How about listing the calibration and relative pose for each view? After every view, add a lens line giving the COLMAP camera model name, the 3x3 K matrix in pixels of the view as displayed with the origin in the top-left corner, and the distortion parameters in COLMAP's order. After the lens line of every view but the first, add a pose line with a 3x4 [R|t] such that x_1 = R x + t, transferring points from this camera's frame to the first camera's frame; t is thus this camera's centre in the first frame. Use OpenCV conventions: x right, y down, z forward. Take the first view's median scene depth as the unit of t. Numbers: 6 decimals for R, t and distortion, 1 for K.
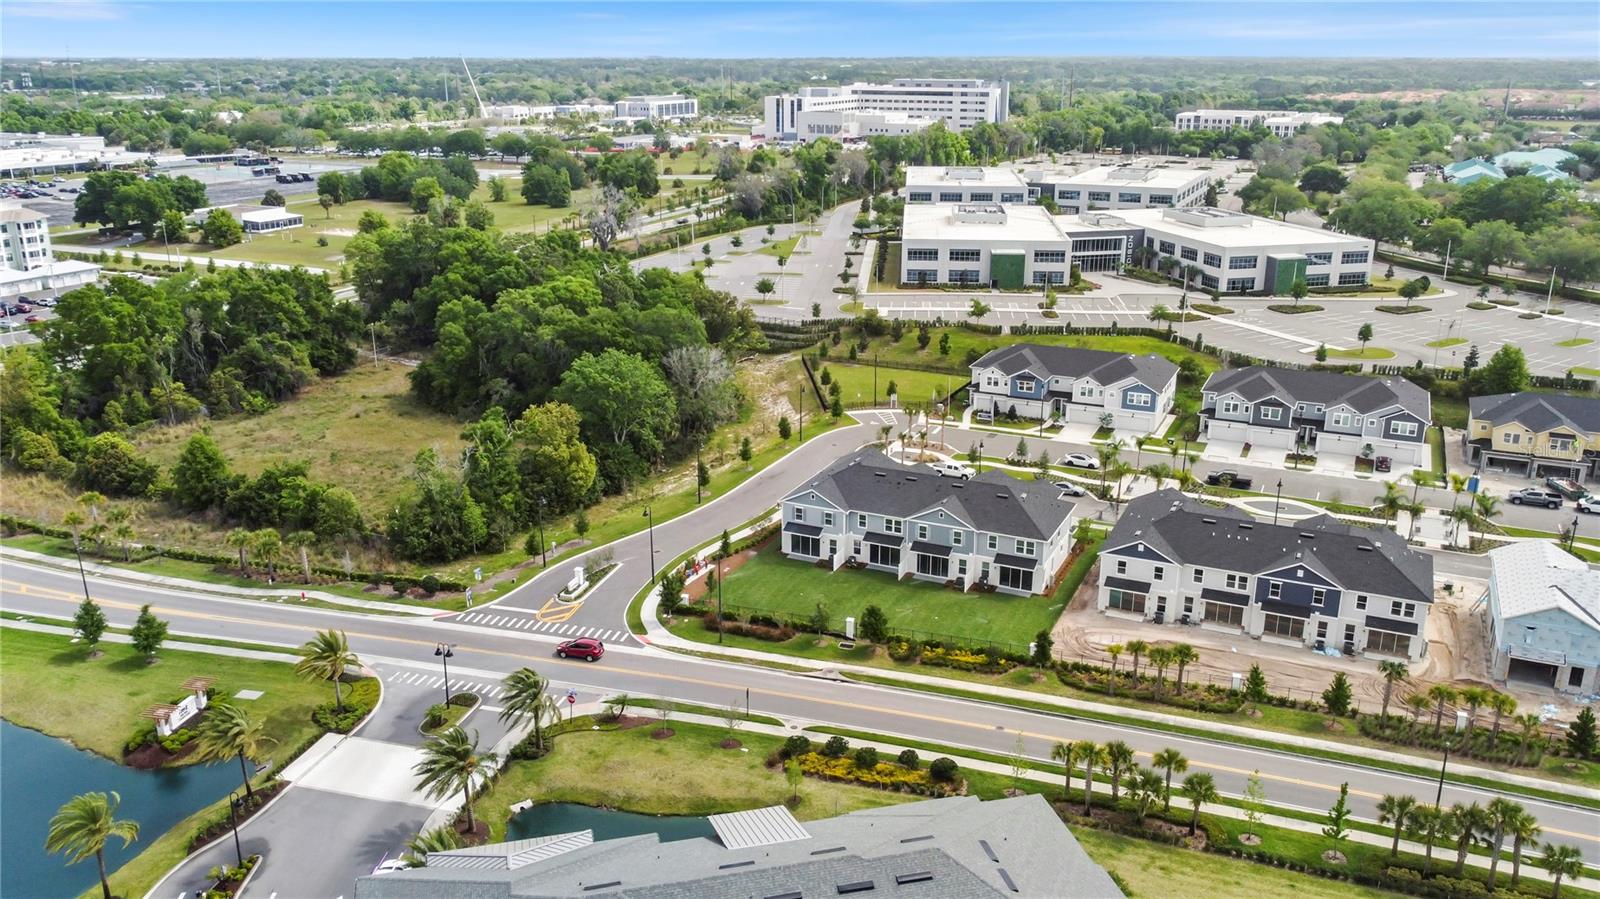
lens RADIAL K [[1280.6, 0, 800.0], [0, 1280.6, 449.5], [0, 0, 1]] dist [0.012026, -0.015203]
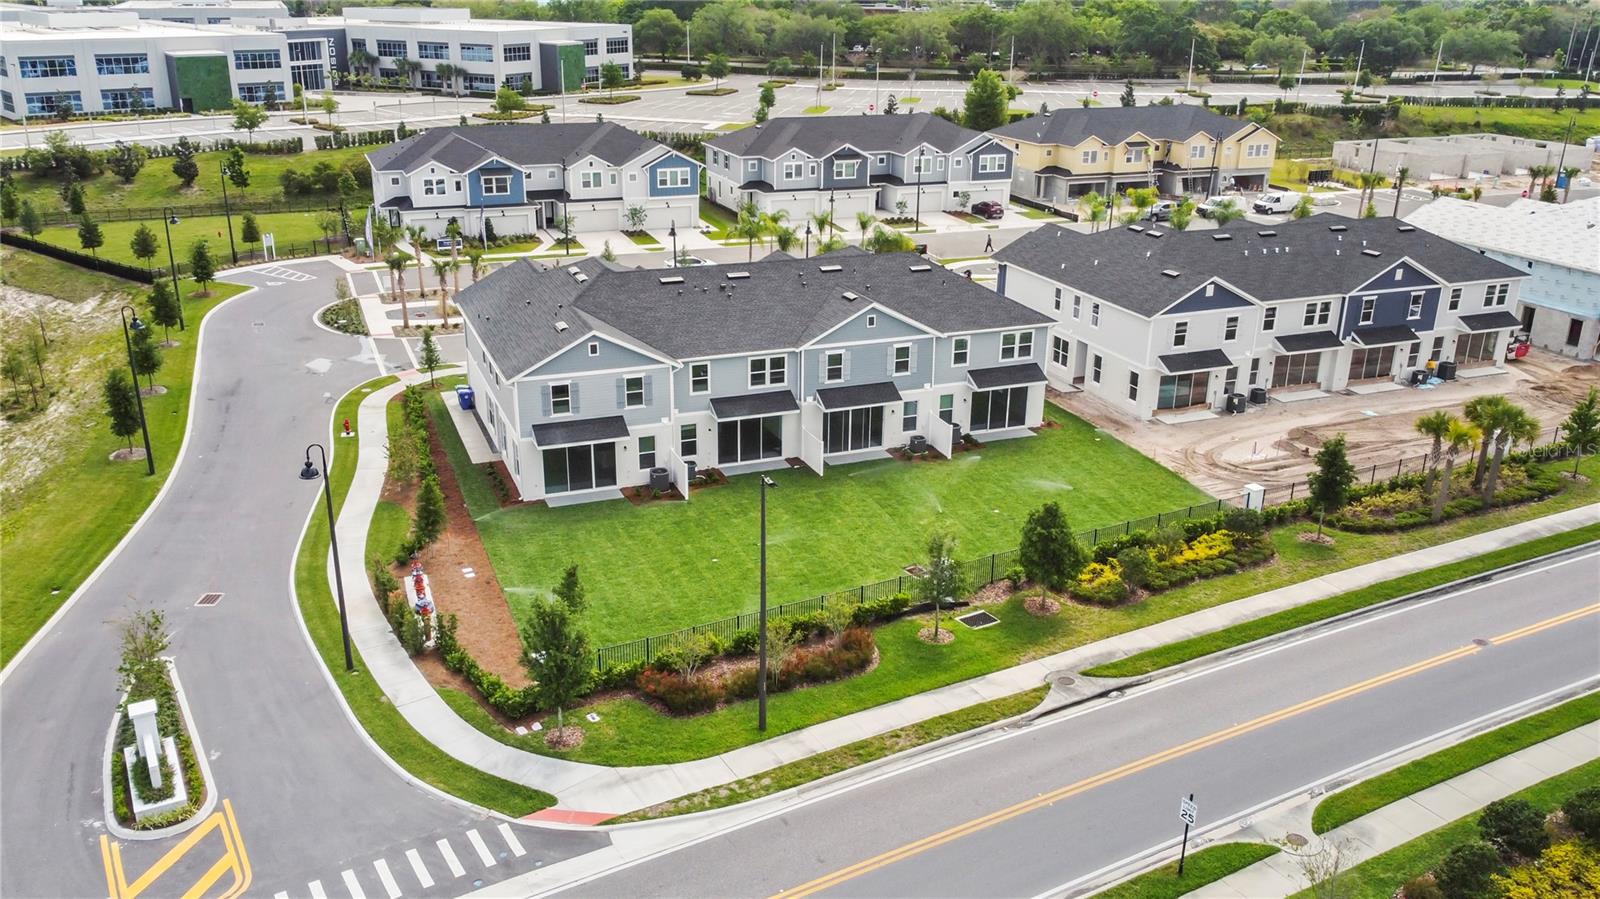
lens RADIAL K [[1280.6, 0, 800.0], [0, 1280.6, 449.5], [0, 0, 1]] dist [0.012026, -0.015203]
pose [[0.678103, -0.246228, 0.692495, -0.213303], [0.208168, 0.967973, 0.140337, 0.019990], [-0.704871, 0.048992, 0.707642, 0.553001]]
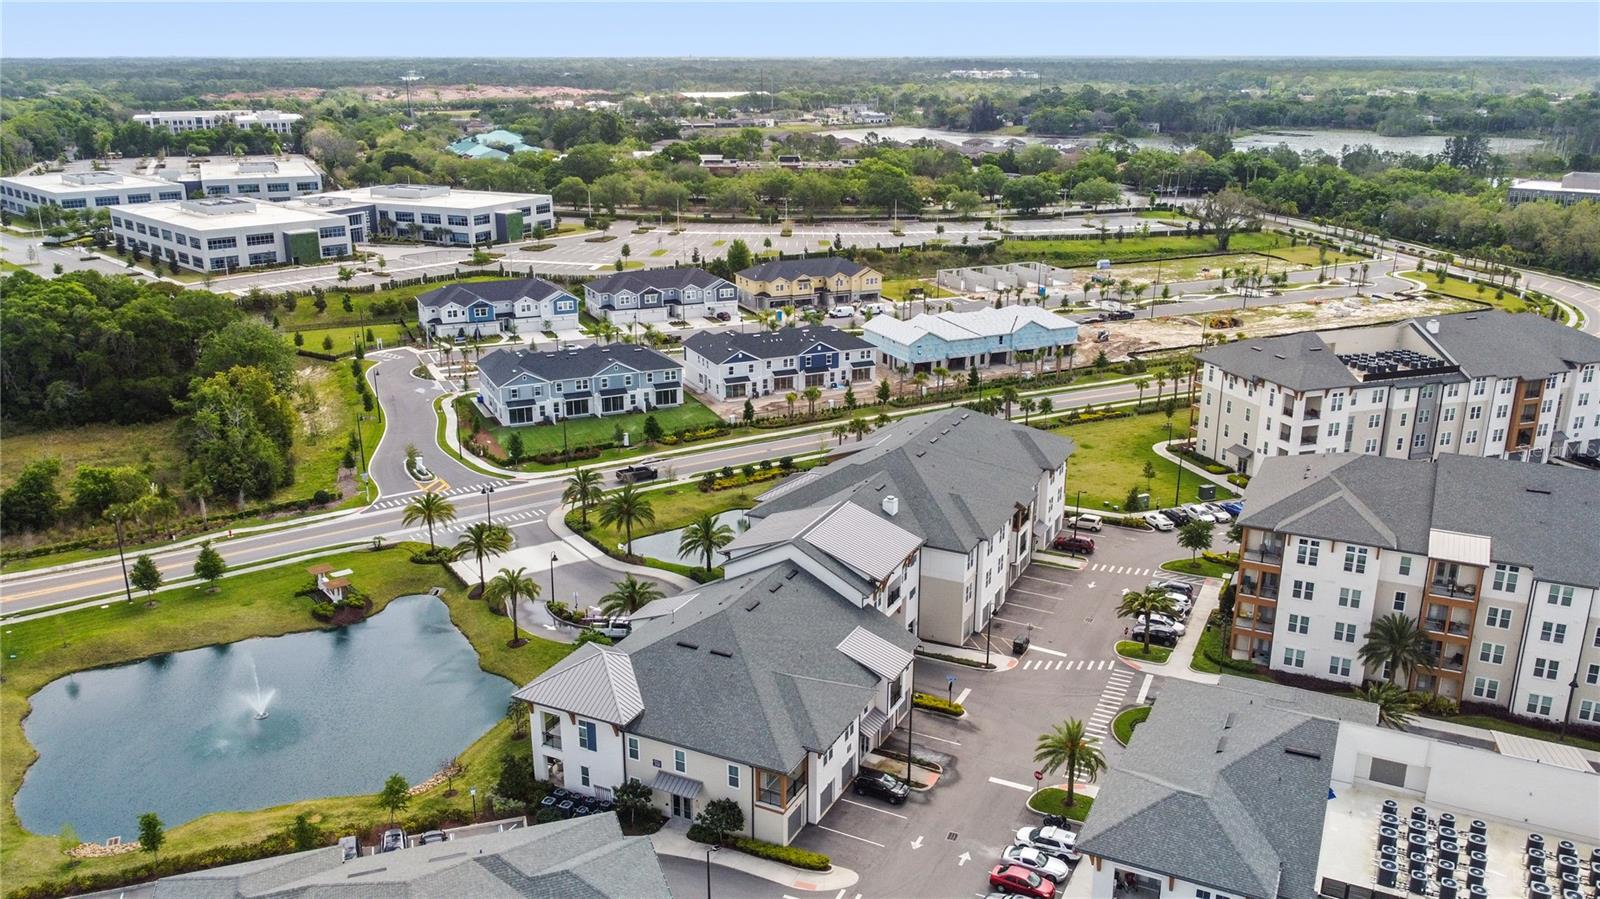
lens RADIAL K [[1280.6, 0, 800.0], [0, 1280.6, 449.5], [0, 0, 1]] dist [0.012026, -0.015203]
pose [[0.643489, -0.227418, 0.730892, -0.714694], [0.227991, 0.968451, 0.100608, 0.034399], [-0.730713, 0.101897, 0.675037, -0.133491]]
